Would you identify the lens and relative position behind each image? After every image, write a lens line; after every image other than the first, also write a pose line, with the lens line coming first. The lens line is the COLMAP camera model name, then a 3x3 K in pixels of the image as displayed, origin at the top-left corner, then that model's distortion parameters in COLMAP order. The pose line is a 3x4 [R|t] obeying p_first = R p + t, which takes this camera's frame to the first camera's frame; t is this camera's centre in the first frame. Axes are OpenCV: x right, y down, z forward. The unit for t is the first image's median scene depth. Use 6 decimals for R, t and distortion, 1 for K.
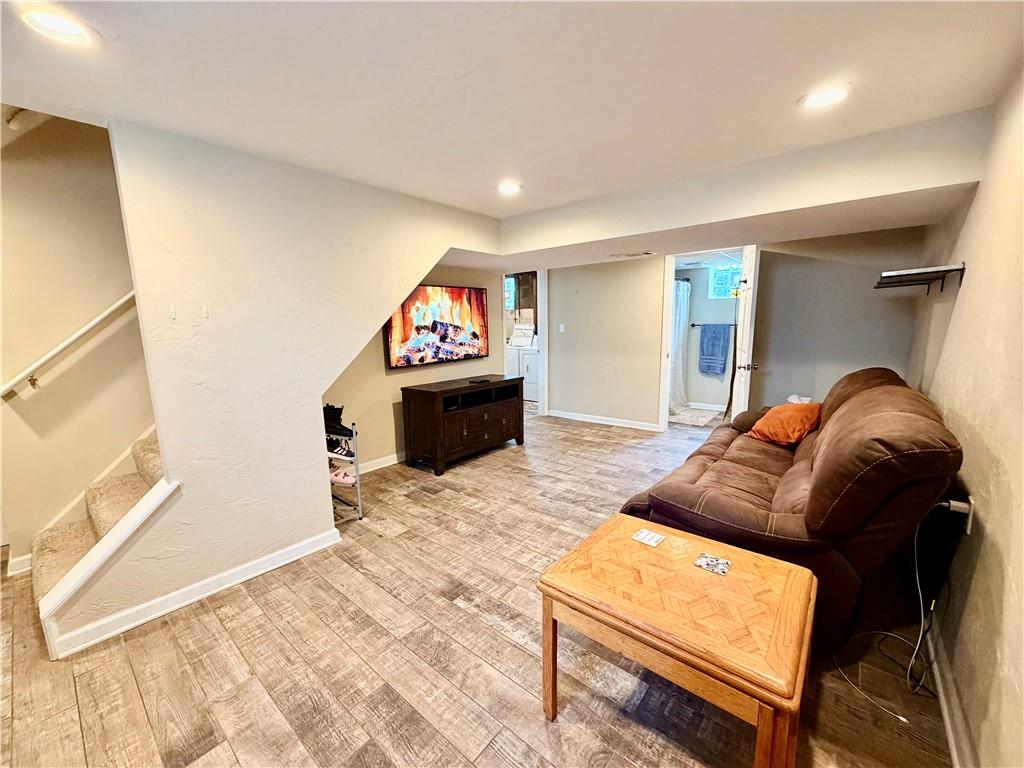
lens RADIAL K [[407.1, 0, 511.0], [0, 407.1, 385.7], [0, 0, 1]] dist [0.000738, 0.000358]
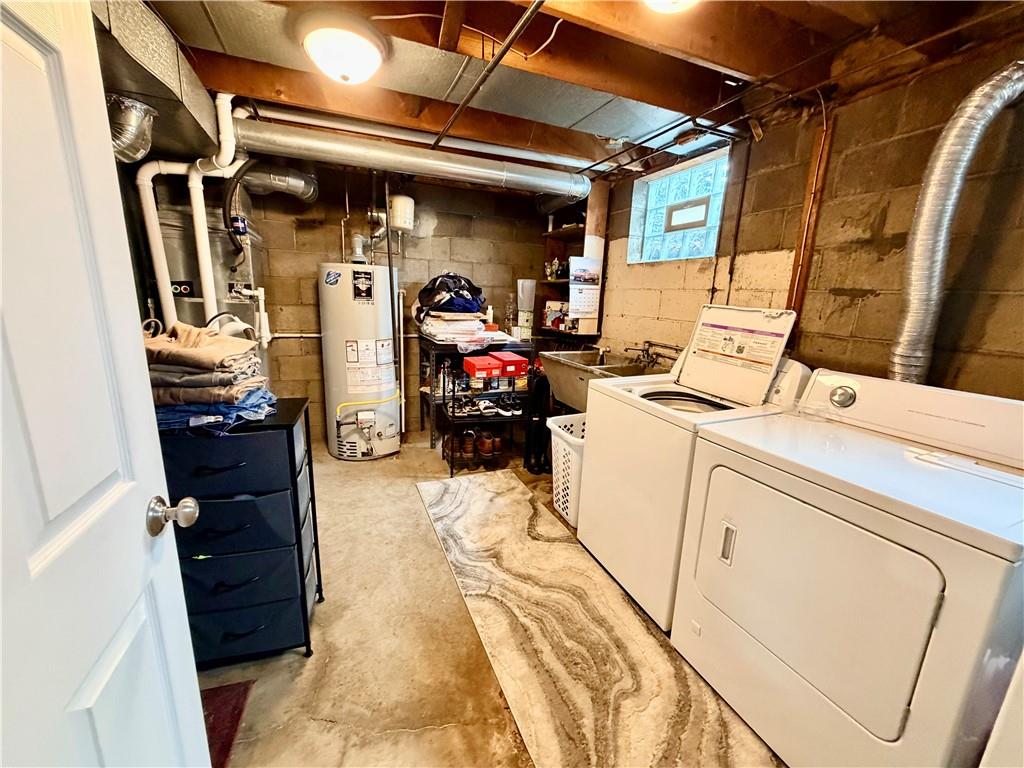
lens RADIAL K [[407.1, 0, 511.0], [0, 407.1, 385.7], [0, 0, 1]] dist [0.000738, 0.000358]
pose [[0.887792, 0.146244, -0.436393, 0.019921], [-0.121016, 0.988984, 0.085235, -0.102729], [0.444051, -0.022861, 0.895710, 0.673385]]
